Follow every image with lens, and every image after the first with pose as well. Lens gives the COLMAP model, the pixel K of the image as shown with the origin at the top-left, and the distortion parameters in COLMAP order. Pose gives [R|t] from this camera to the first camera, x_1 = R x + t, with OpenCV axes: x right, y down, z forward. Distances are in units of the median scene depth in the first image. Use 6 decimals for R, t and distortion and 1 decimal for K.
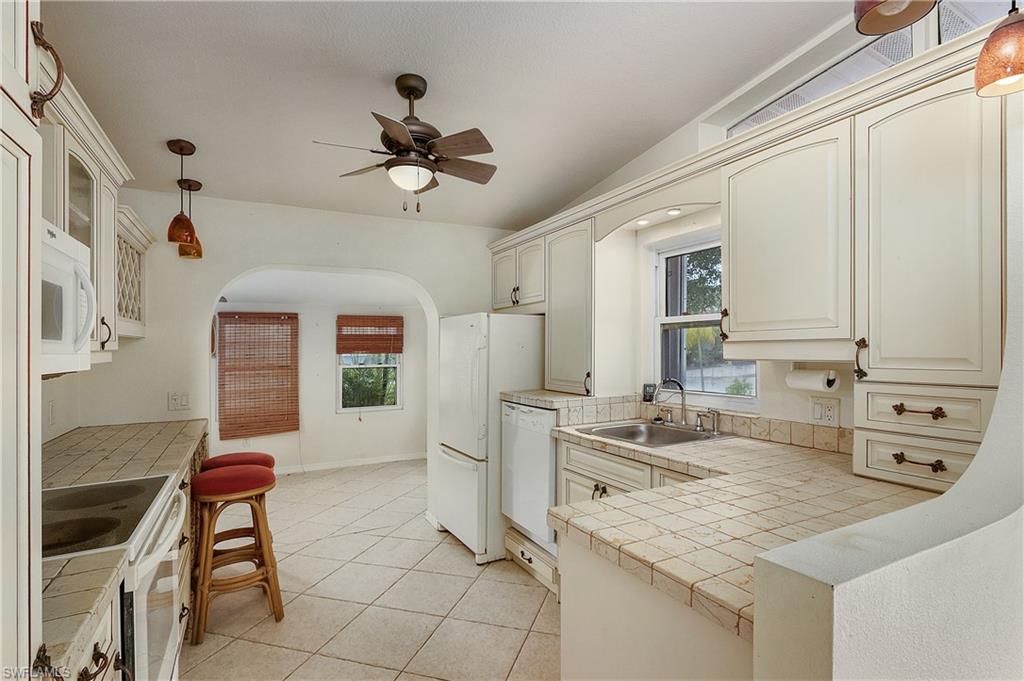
lens RADIAL K [[509.0, 0, 511.2], [0, 509.0, 344.0], [0, 0, 1]] dist [0.000802, -0.000296]
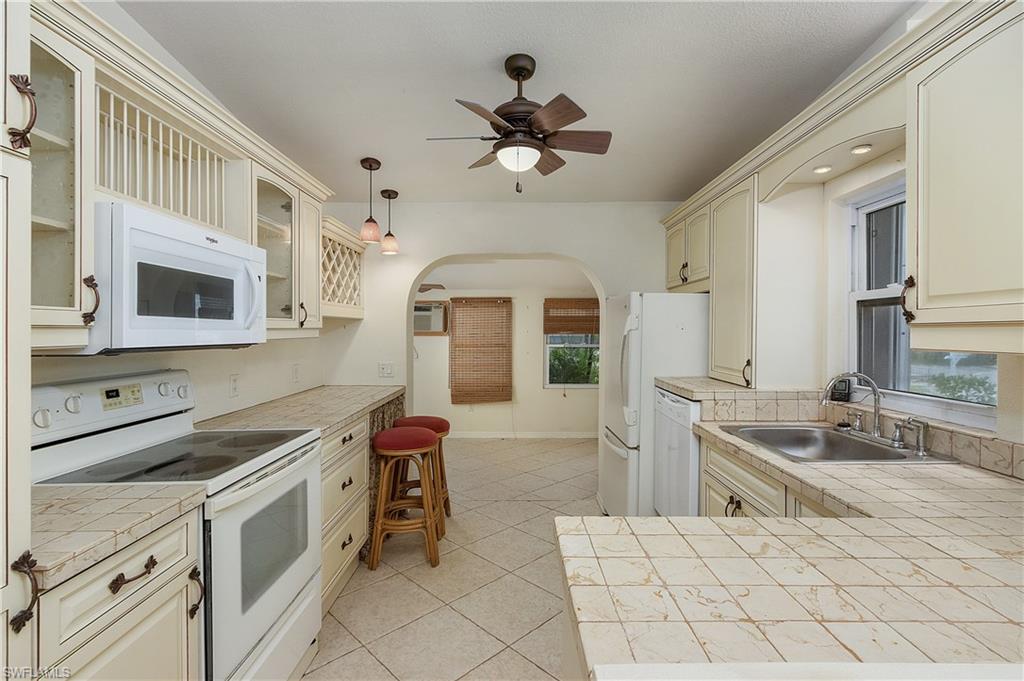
lens RADIAL K [[481.5, 0, 505.3], [0, 481.5, 326.4], [0, 0, 1]] dist [0.001814, 0.000062]
pose [[0.879933, 0.007510, -0.475038, 0.183667], [-0.006504, 0.999972, 0.003761, 0.000181], [0.475053, -0.000220, 0.879957, 0.120160]]
